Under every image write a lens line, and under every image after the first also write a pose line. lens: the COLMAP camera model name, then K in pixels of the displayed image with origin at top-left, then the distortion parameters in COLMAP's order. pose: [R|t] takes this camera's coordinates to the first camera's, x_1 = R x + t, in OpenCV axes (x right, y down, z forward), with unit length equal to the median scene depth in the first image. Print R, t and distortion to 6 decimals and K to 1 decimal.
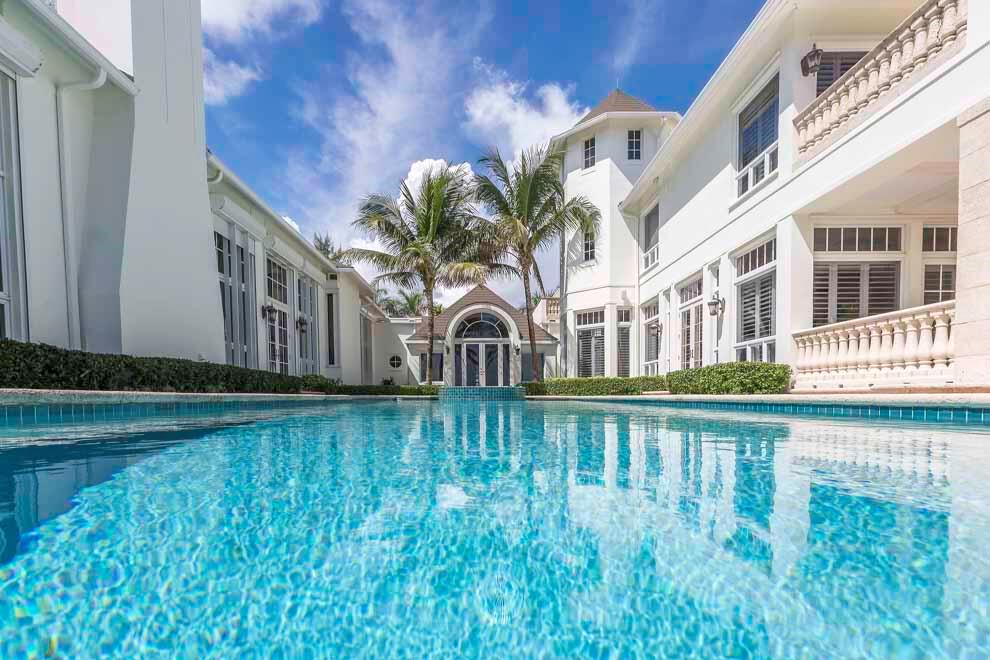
lens RADIAL K [[461.5, 0, 467.7], [0, 461.5, 404.9], [0, 0, 1]] dist [-0.001845, -0.000358]
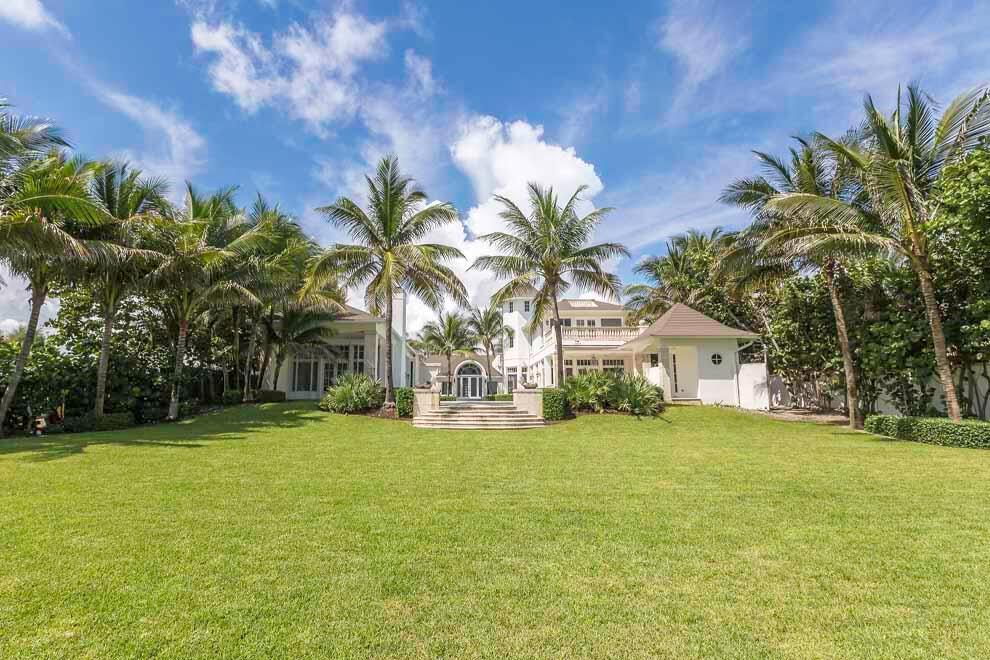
lens RADIAL K [[465.0, 0, 464.5], [0, 465.0, 329.0], [0, 0, 1]] dist [0.000103, 0.000065]
pose [[0.999222, 0.004445, 0.039180, -0.102598], [0.002361, 0.985099, -0.171972, 0.031090], [-0.039361, 0.171930, 0.984322, -1.555957]]
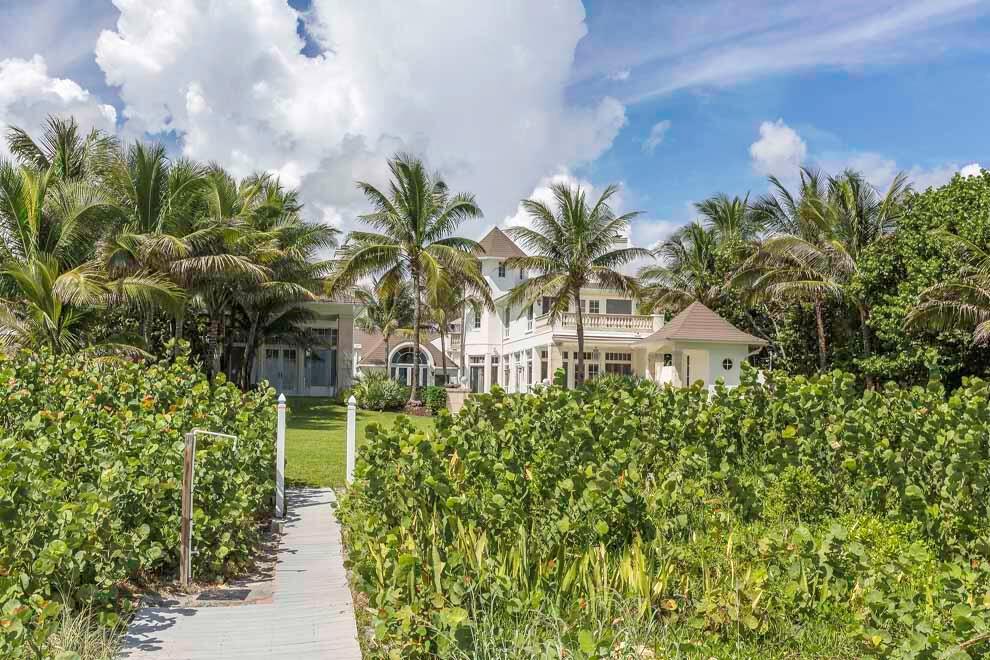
lens RADIAL K [[995.7, 0, 495.0], [0, 995.7, 330.0], [0, 0, 1]] dist [-0.001739, -0.001505]
pose [[0.967723, 0.037803, 0.249166, -0.632478], [-0.014021, 0.995230, -0.096541, 0.070020], [-0.251627, 0.089932, 0.963637, -2.734818]]
